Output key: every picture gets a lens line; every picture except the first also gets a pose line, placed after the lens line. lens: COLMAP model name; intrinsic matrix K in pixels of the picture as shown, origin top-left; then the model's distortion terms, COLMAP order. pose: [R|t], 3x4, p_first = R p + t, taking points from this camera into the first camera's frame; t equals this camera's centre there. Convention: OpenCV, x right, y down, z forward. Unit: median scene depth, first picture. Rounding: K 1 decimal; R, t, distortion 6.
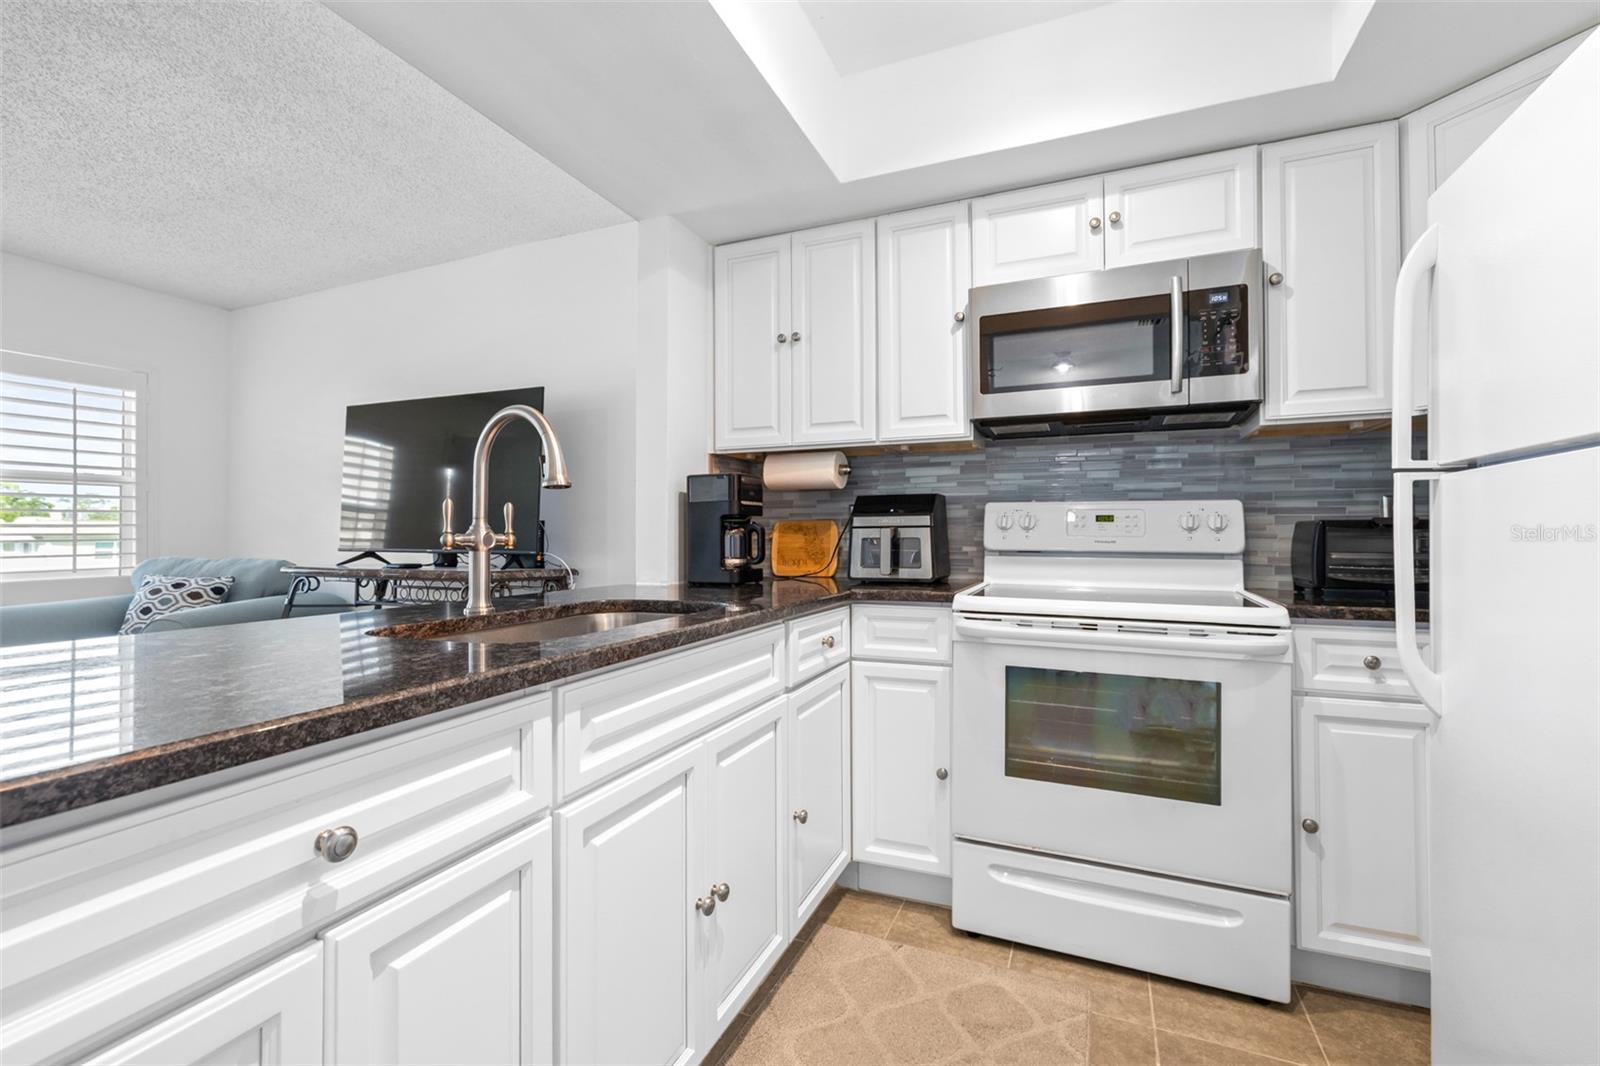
lens RADIAL K [[701.6, 0, 798.8], [0, 701.6, 528.1], [0, 0, 1]] dist [-0.000279, 0.000159]
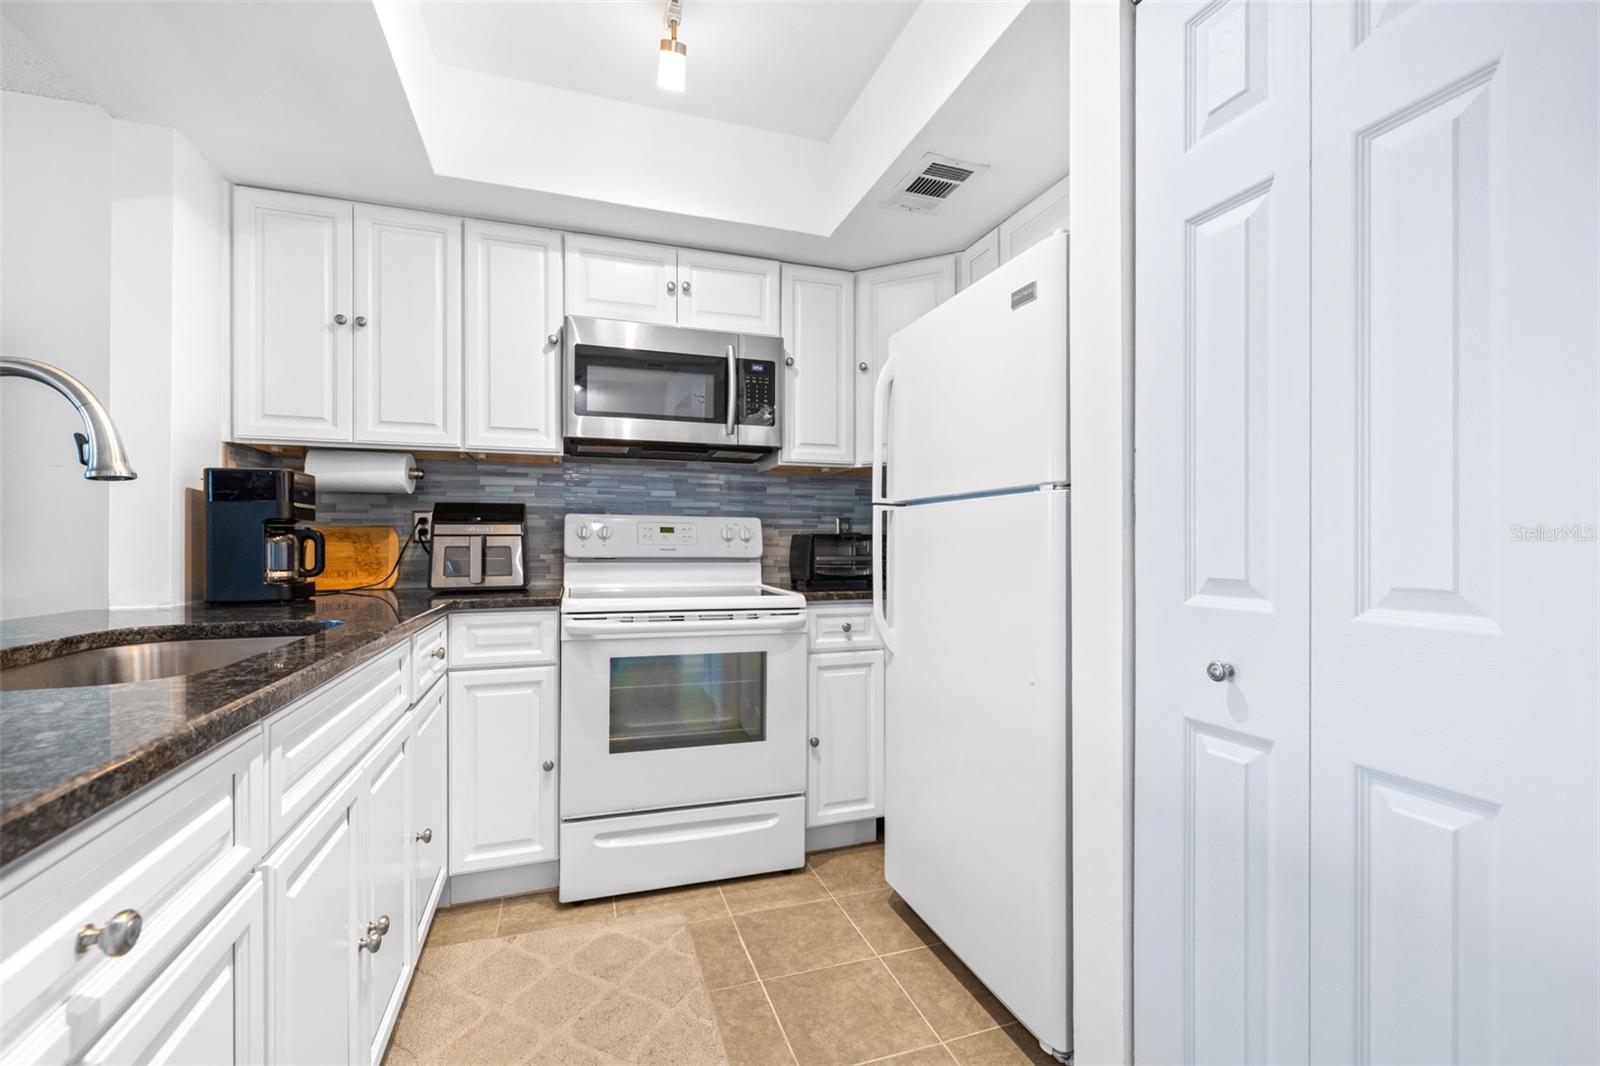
lens RADIAL K [[681.3, 0, 795.7], [0, 681.3, 545.3], [0, 0, 1]] dist [0.000182, 0.000149]
pose [[0.744275, 0.000638, 0.667873, -0.206254], [-0.008617, 0.999925, 0.008648, 0.000306], [-0.667818, -0.012192, 0.744225, -0.024730]]
